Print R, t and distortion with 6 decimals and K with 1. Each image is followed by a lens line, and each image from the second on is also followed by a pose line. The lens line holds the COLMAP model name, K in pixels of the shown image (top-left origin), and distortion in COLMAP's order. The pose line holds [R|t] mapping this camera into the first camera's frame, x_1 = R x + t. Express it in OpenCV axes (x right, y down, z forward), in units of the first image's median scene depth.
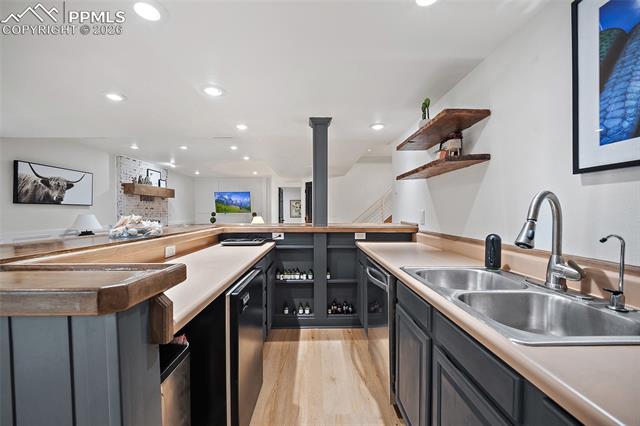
lens RADIAL K [[246.7, 0, 320.0], [0, 246.7, 213.0], [0, 0, 1]] dist [0.000516, 0.000026]
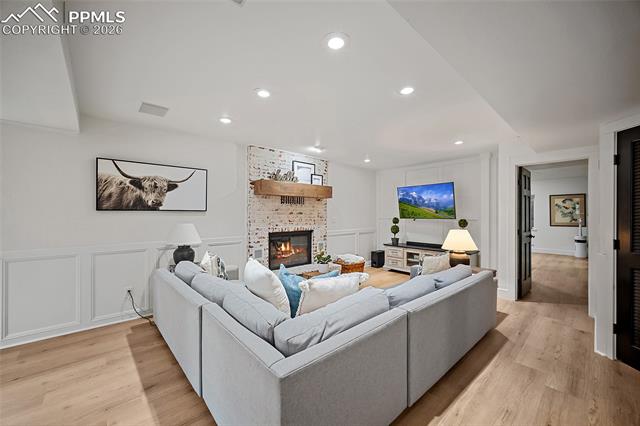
lens RADIAL K [[246.7, 0, 320.0], [0, 246.7, 213.0], [0, 0, 1]] dist [0.000516, 0.000026]
pose [[0.645909, 0.001009, -0.763414, -0.076573], [-0.005439, 0.999980, -0.003281, -0.018346], [0.763395, 0.006271, 0.645901, 0.593708]]
